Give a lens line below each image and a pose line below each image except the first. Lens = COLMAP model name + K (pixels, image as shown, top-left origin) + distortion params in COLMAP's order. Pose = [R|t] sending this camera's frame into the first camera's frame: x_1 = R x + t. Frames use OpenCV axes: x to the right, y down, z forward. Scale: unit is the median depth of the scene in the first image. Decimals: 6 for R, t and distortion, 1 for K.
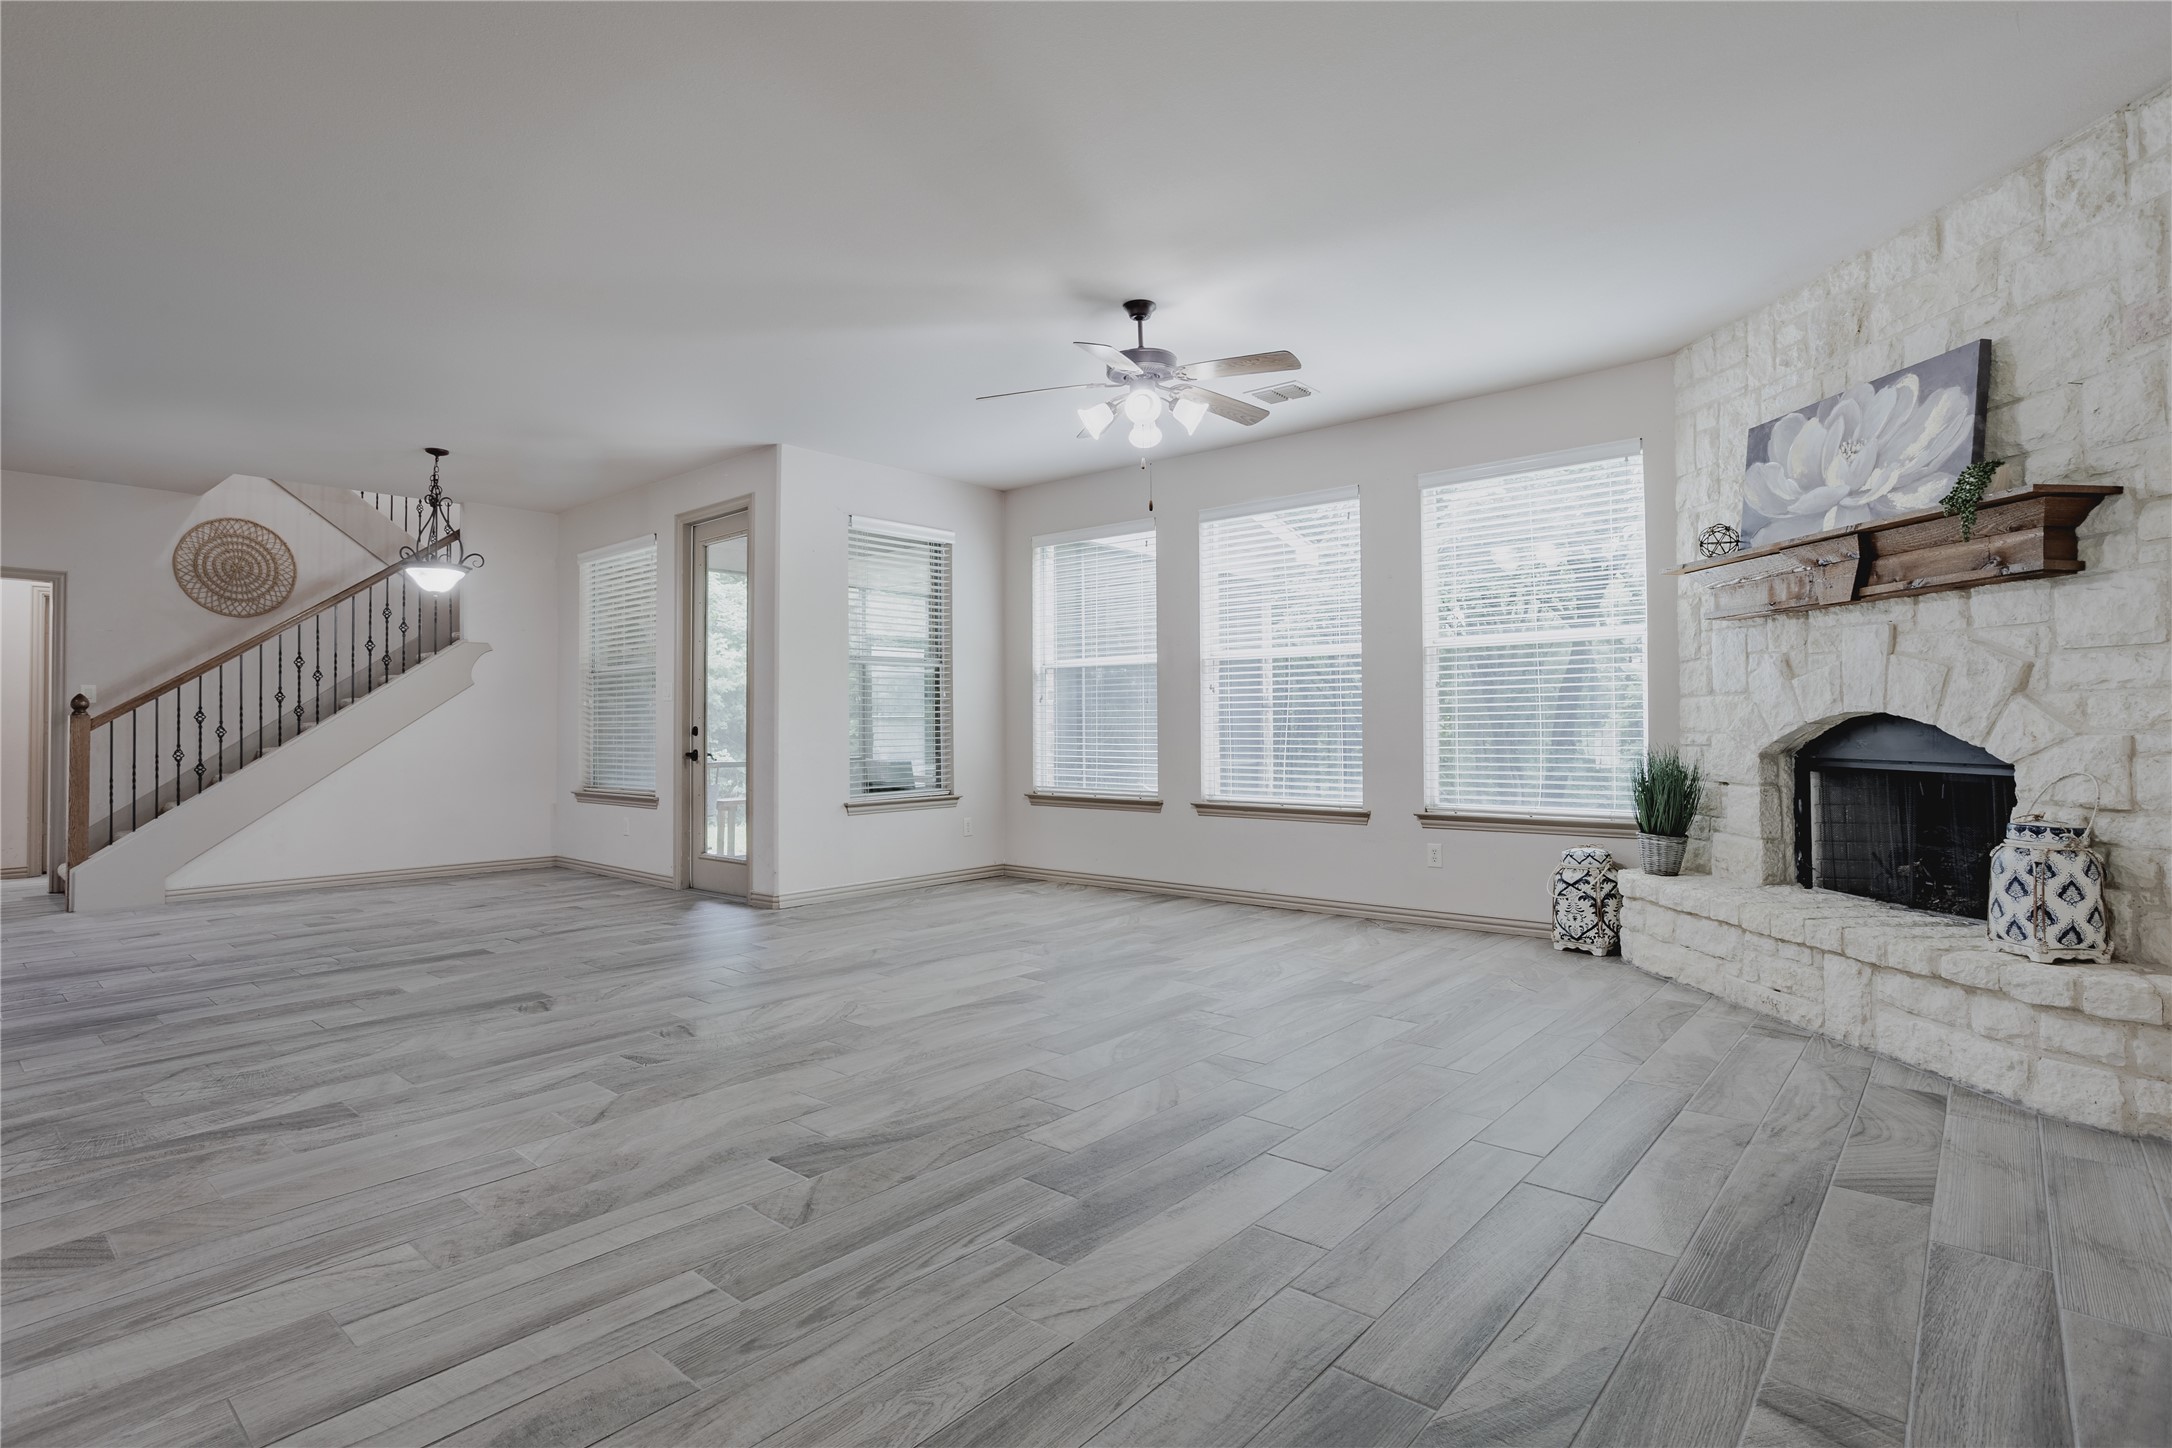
lens RADIAL K [[1058.7, 0, 1088.6], [0, 1058.7, 709.3], [0, 0, 1]] dist [-0.024626, 0.015046]
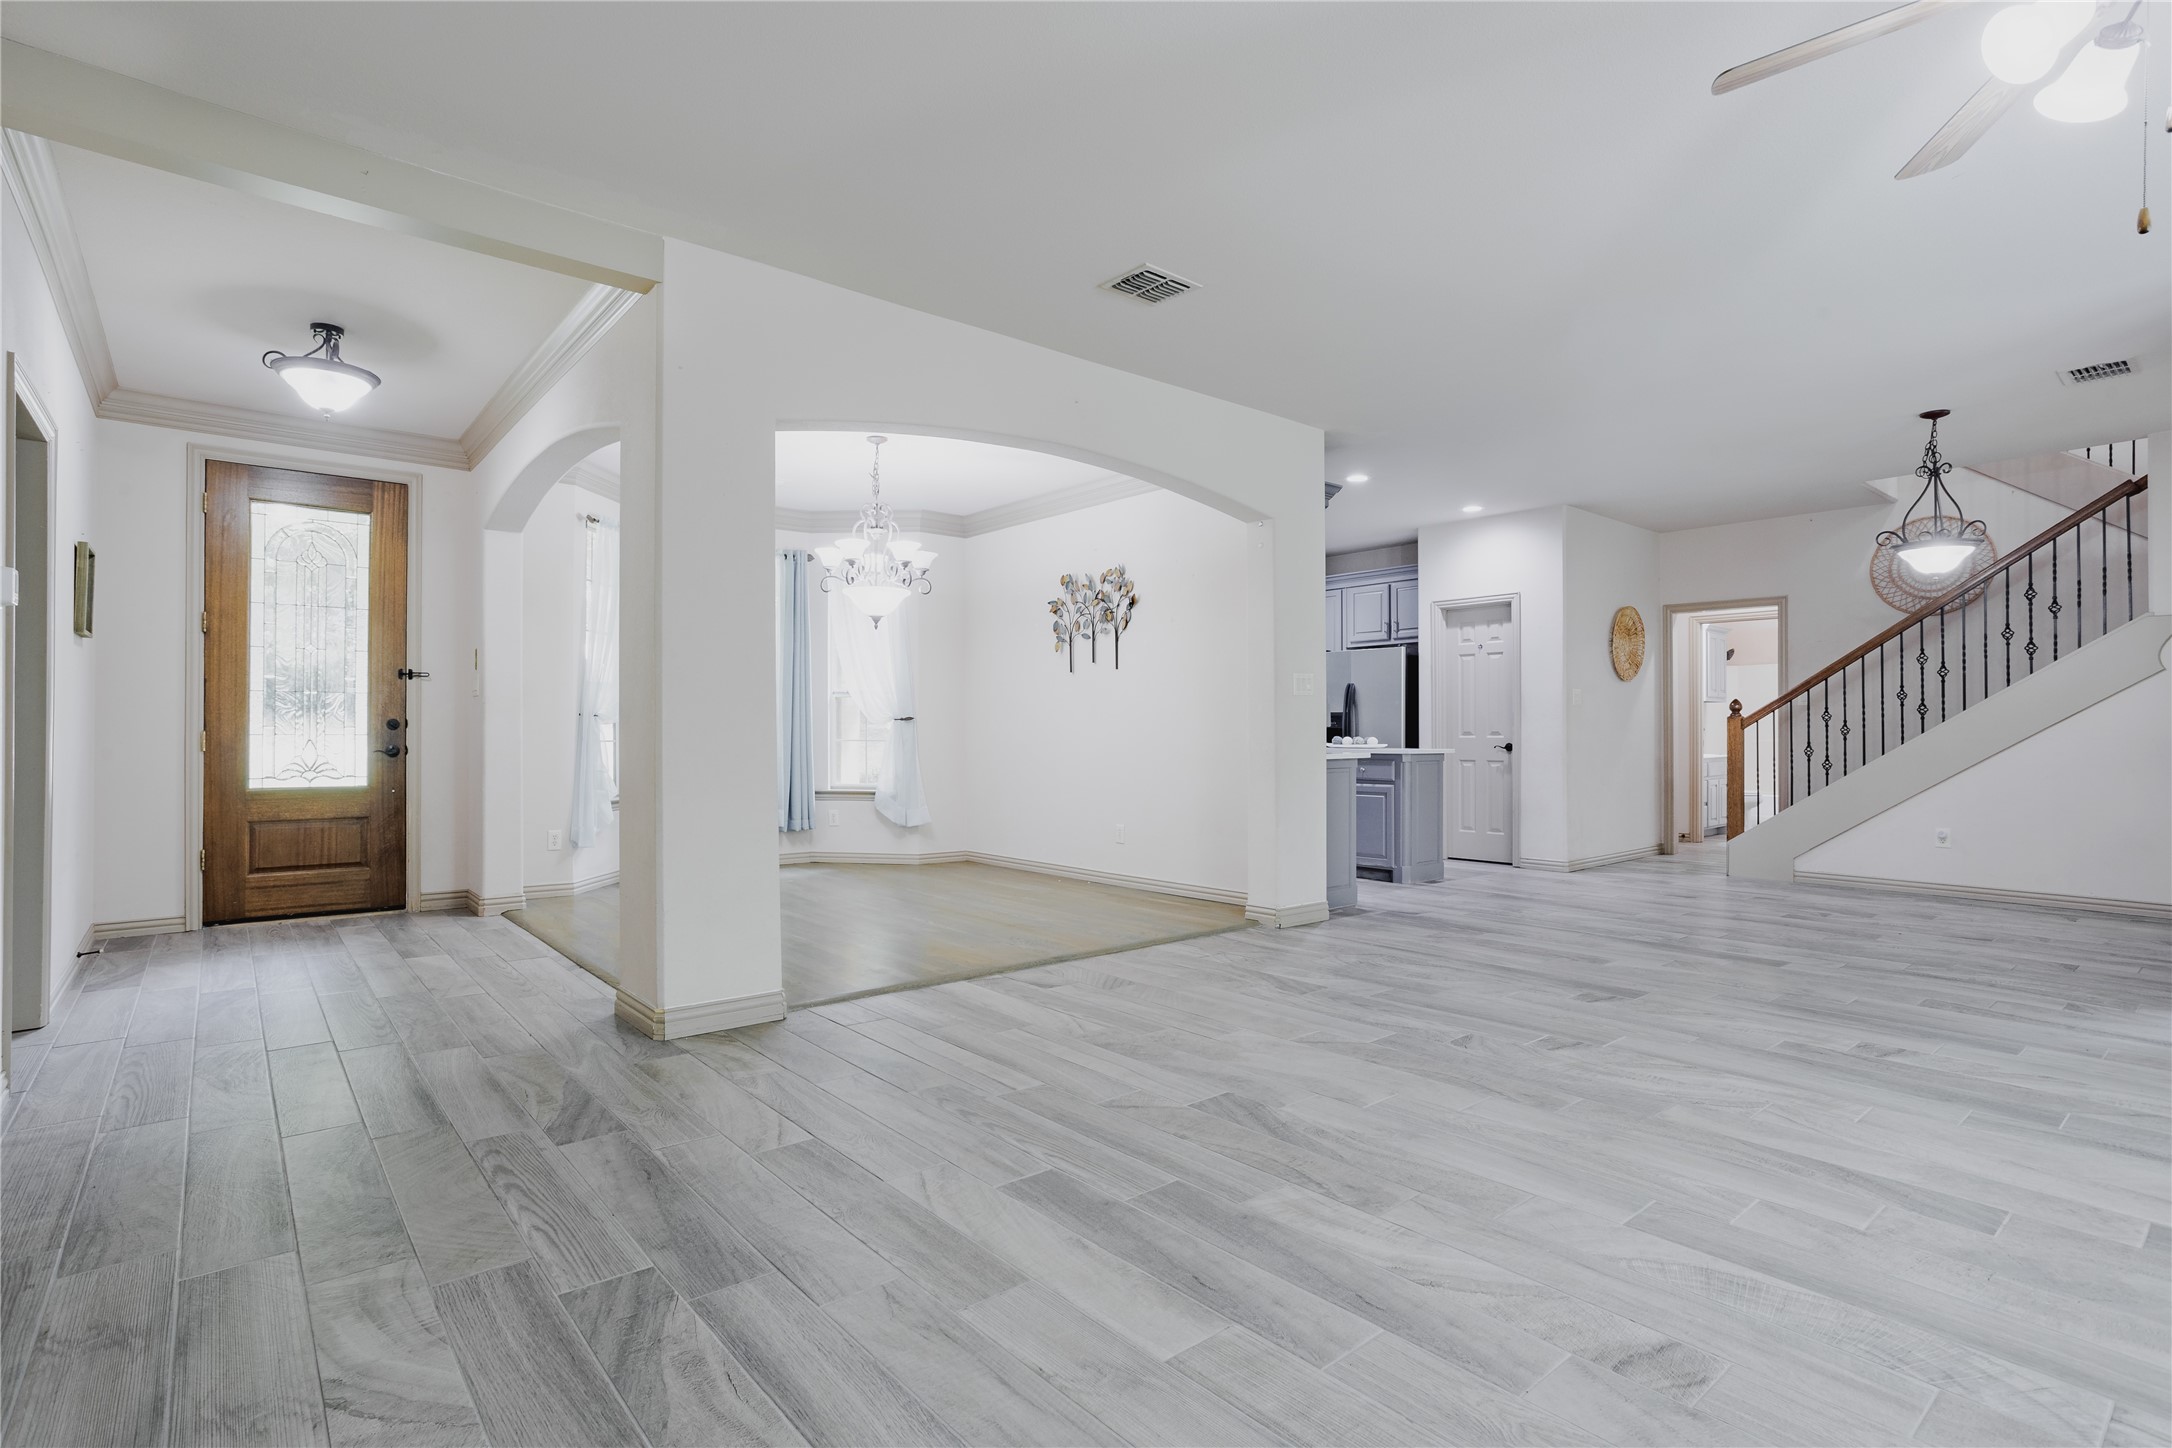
lens RADIAL K [[1058.7, 0, 1045.1], [0, 1058.7, 708.6], [0, 0, 1]] dist [-0.024626, 0.015046]
pose [[-0.169418, -0.015345, -0.985425, 0.597911], [0.017892, 0.999666, -0.018643, 0.009673], [0.985382, -0.020789, -0.169087, 0.665172]]
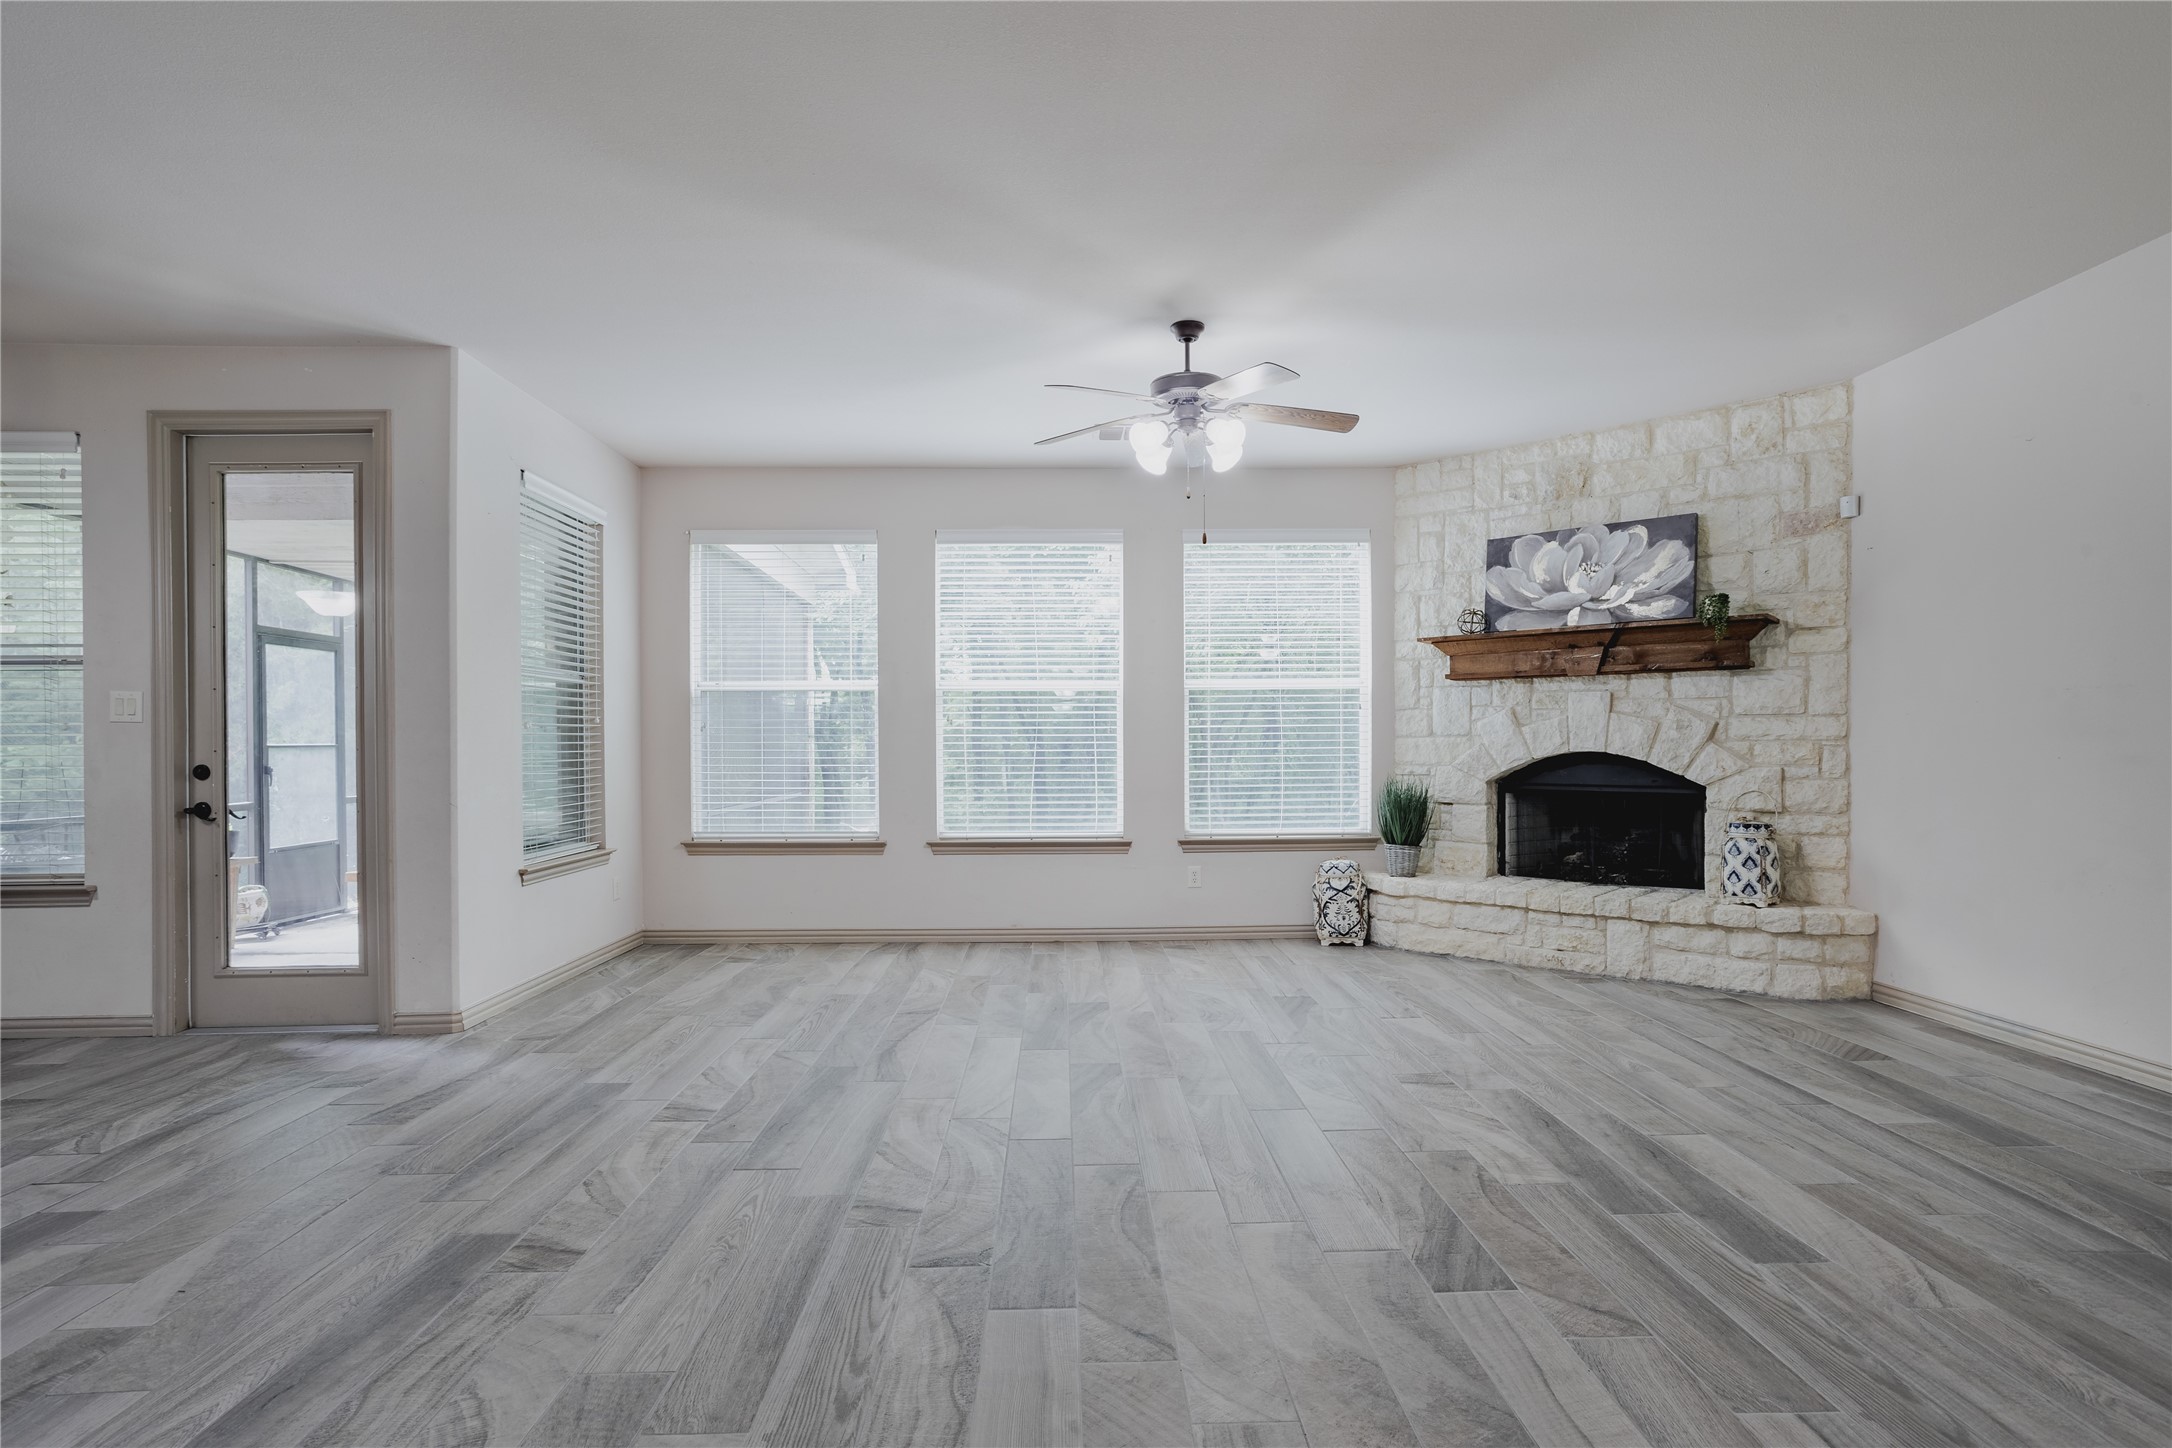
lens RADIAL K [[1058.7, 0, 1073.8], [0, 1058.7, 743.0], [0, 0, 1]] dist [-0.024626, 0.015046]
pose [[0.734871, 0.004480, 0.678193, -0.716729], [-0.011013, 0.999925, 0.005327, -0.008250], [-0.678118, -0.011383, 0.734865, 0.386521]]
